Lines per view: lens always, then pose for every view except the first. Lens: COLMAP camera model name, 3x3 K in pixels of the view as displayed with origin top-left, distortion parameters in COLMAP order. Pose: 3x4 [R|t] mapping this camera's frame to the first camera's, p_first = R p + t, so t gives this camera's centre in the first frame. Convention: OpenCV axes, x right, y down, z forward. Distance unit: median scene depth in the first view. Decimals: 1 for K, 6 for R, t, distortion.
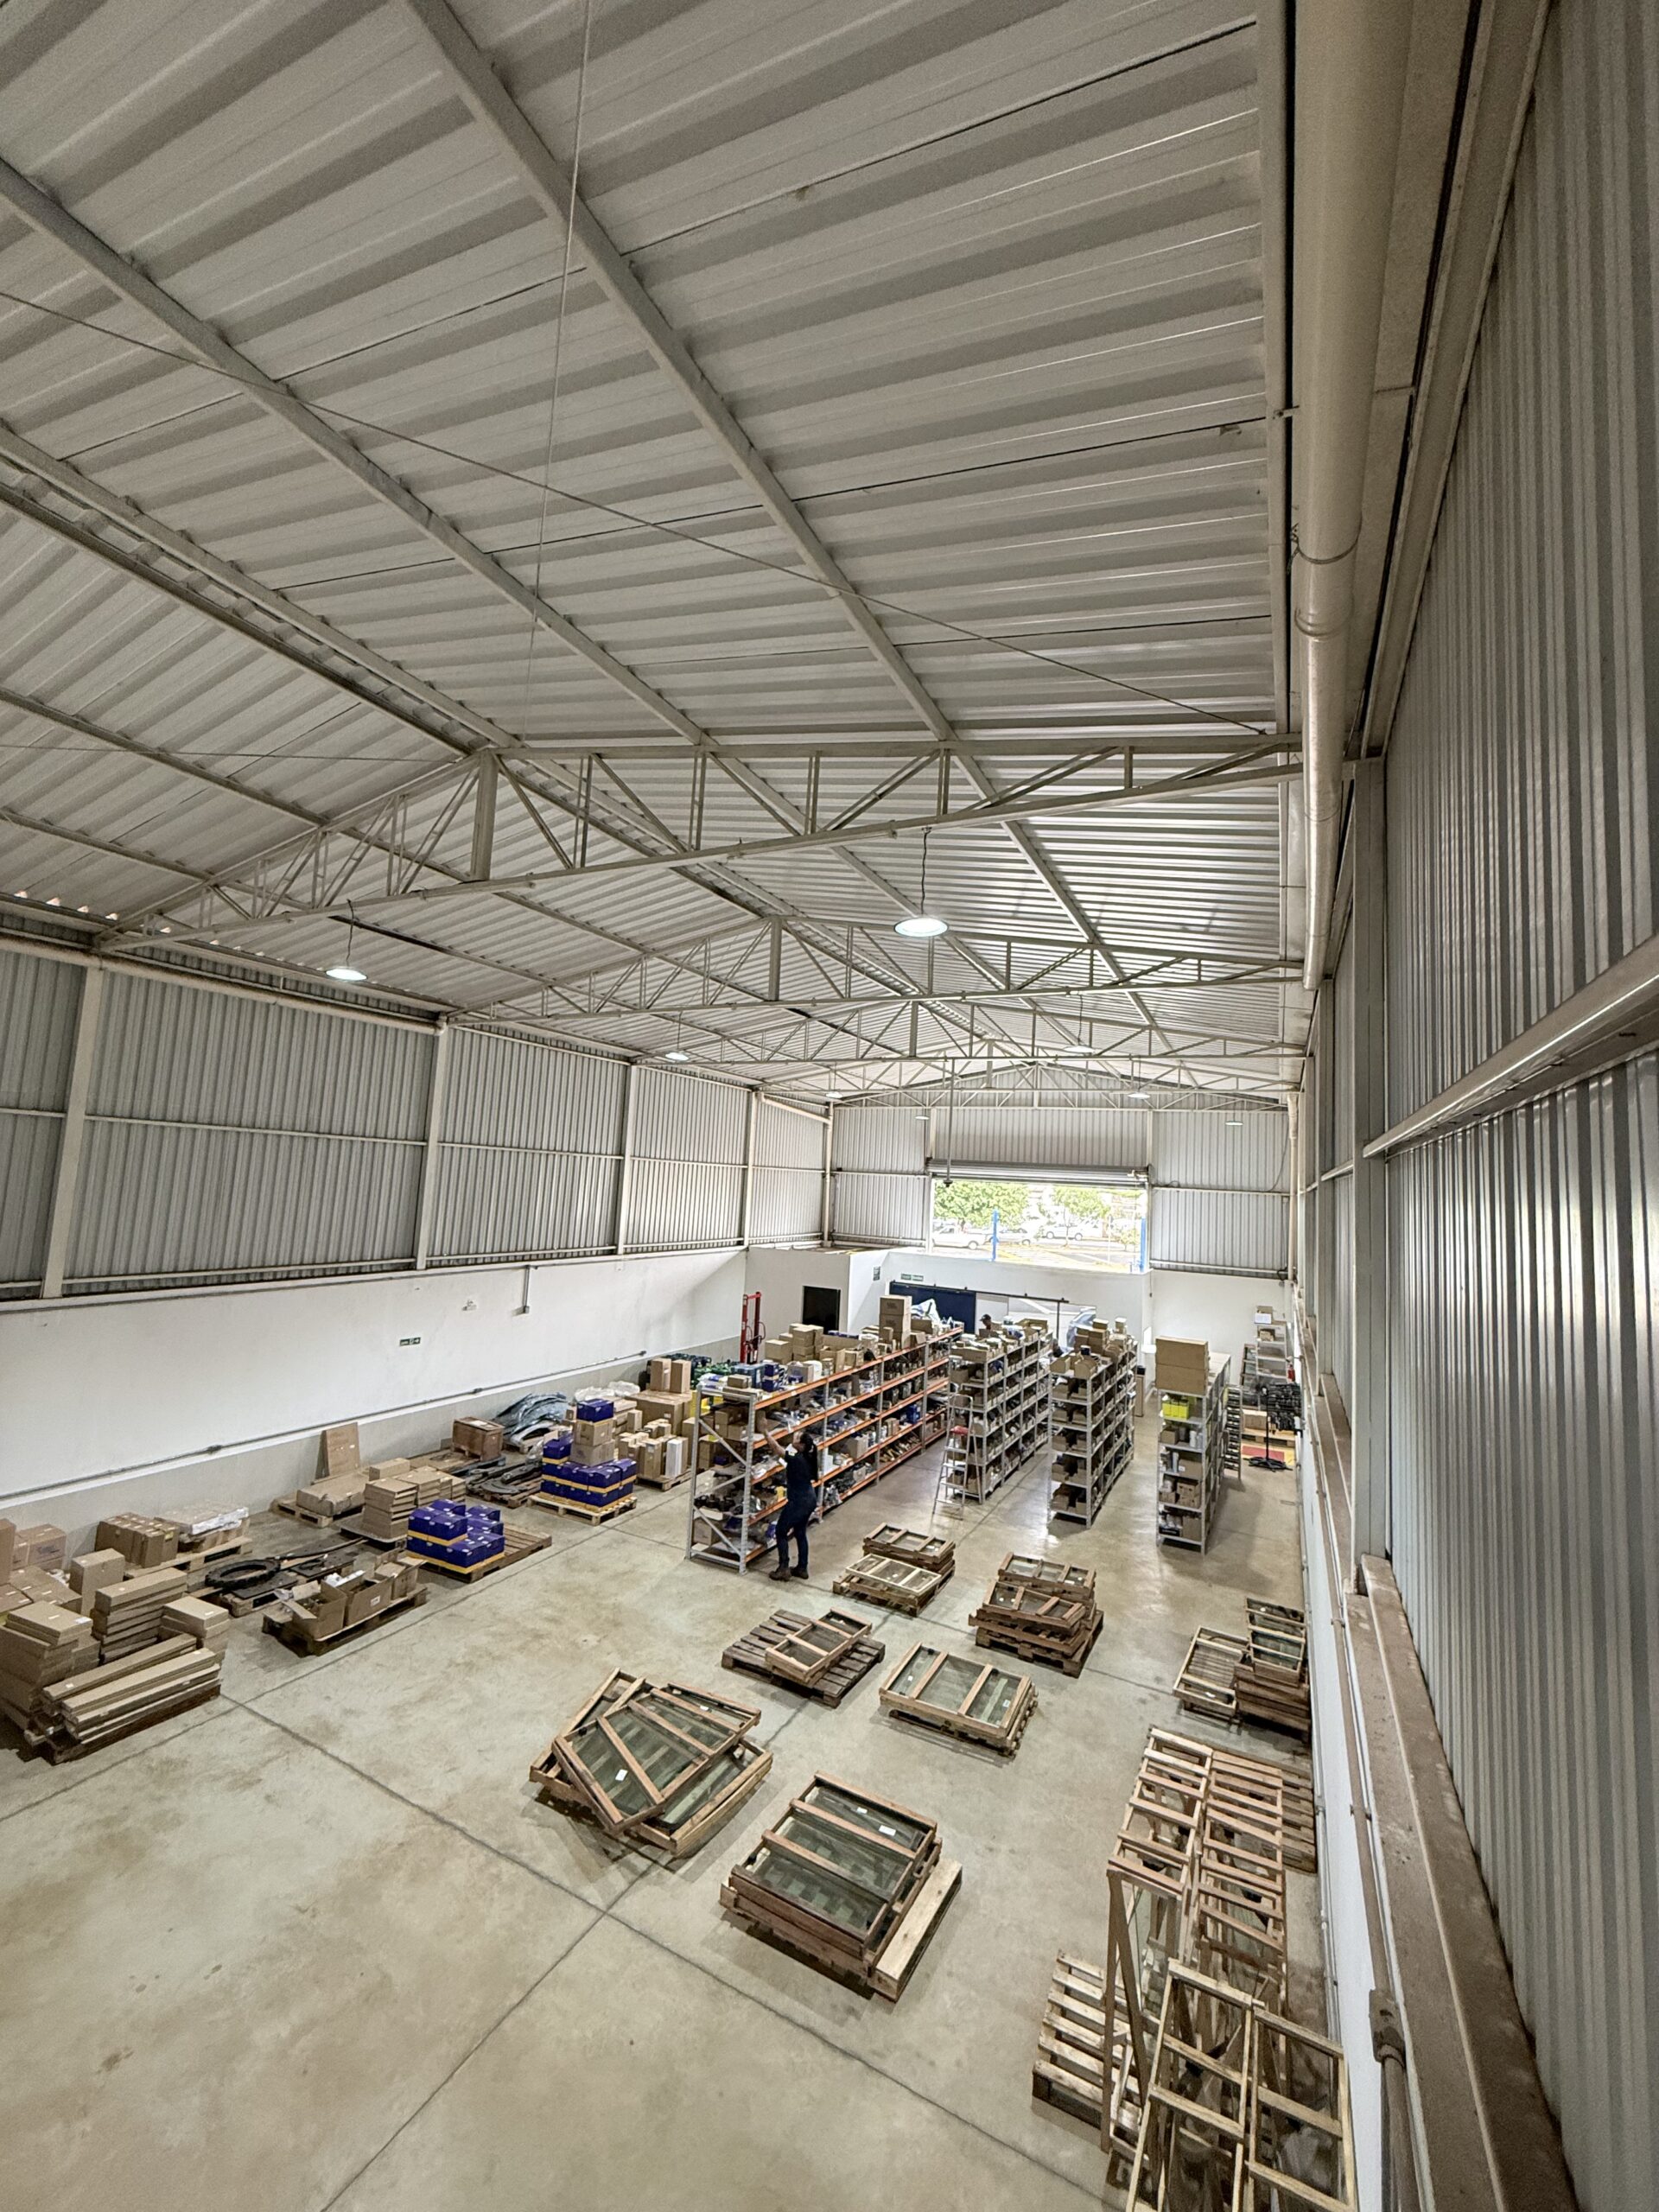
lens RADIAL K [[889.8, 0, 816.2], [0, 889.8, 1109.2], [0, 0, 1]] dist [0.002521, 0.000029]
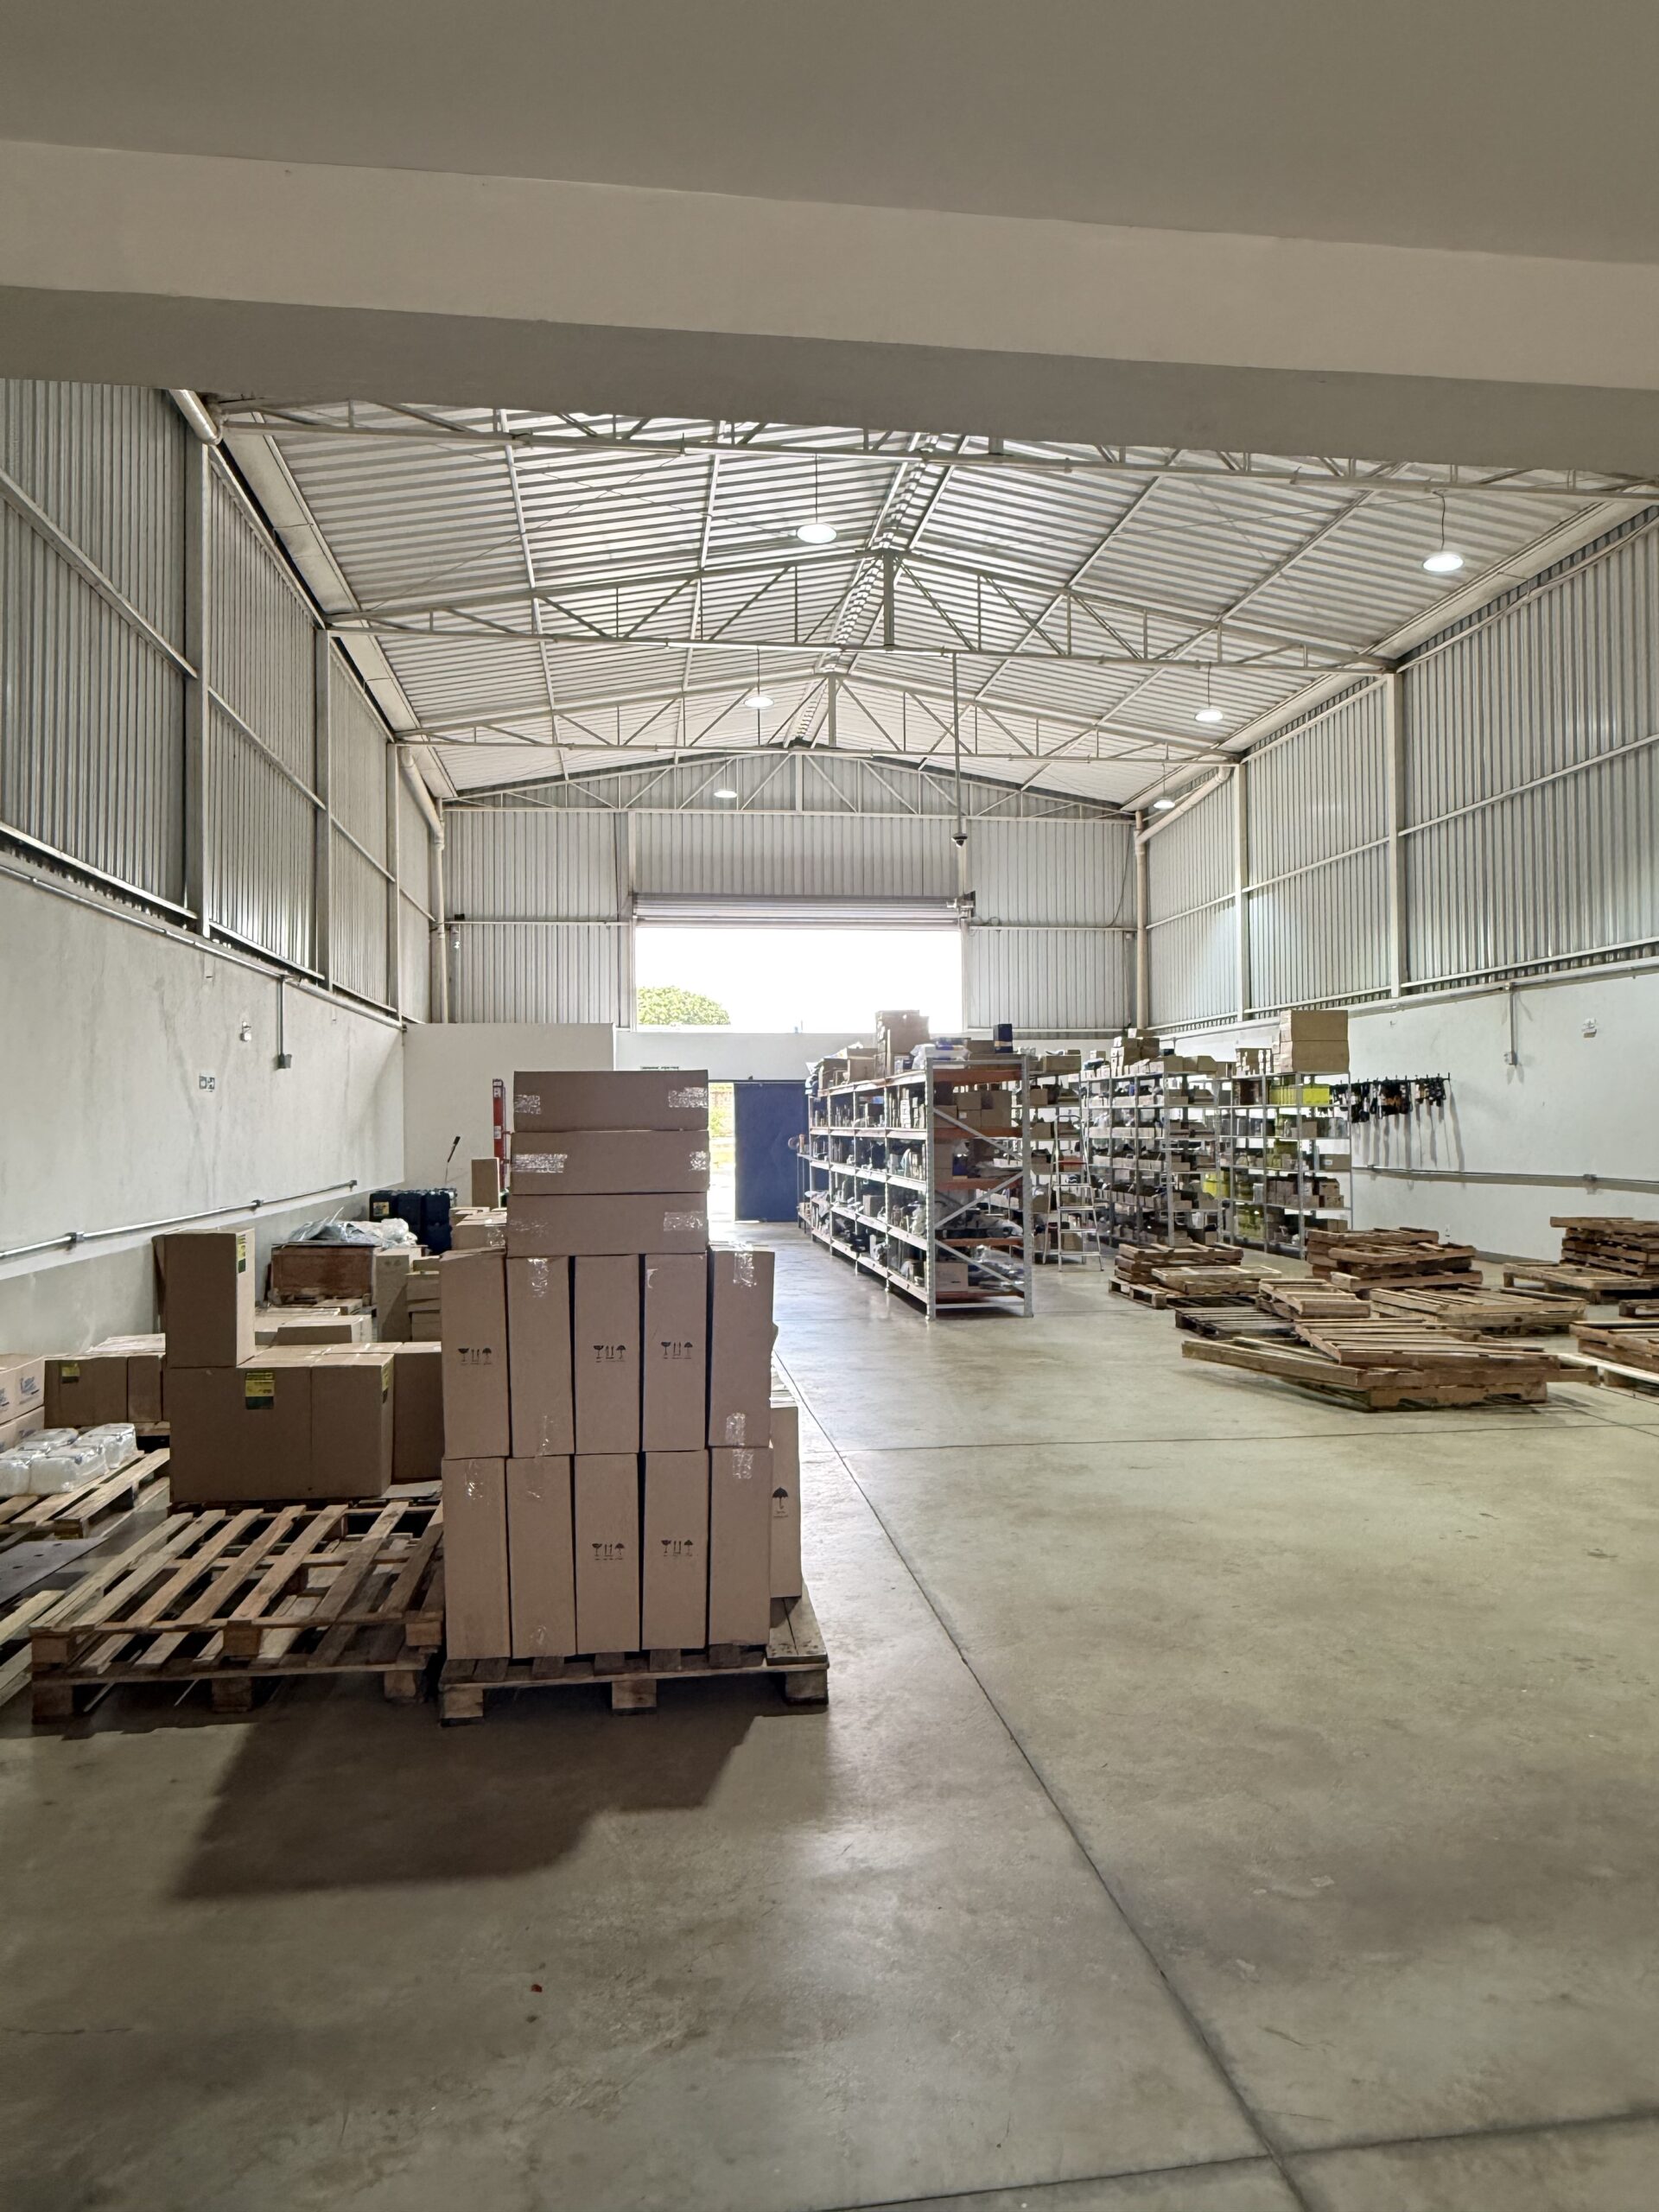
lens RADIAL K [[1495.4, 0, 821.3], [0, 1495.4, 1100.6], [0, 0, 1]] dist [0.000390, 0.001838]
pose [[0.812085, -0.049370, 0.581446, -0.536146], [0.003979, 0.996860, 0.079085, 0.169724], [-0.583525, -0.061911, 0.809732, 0.122282]]
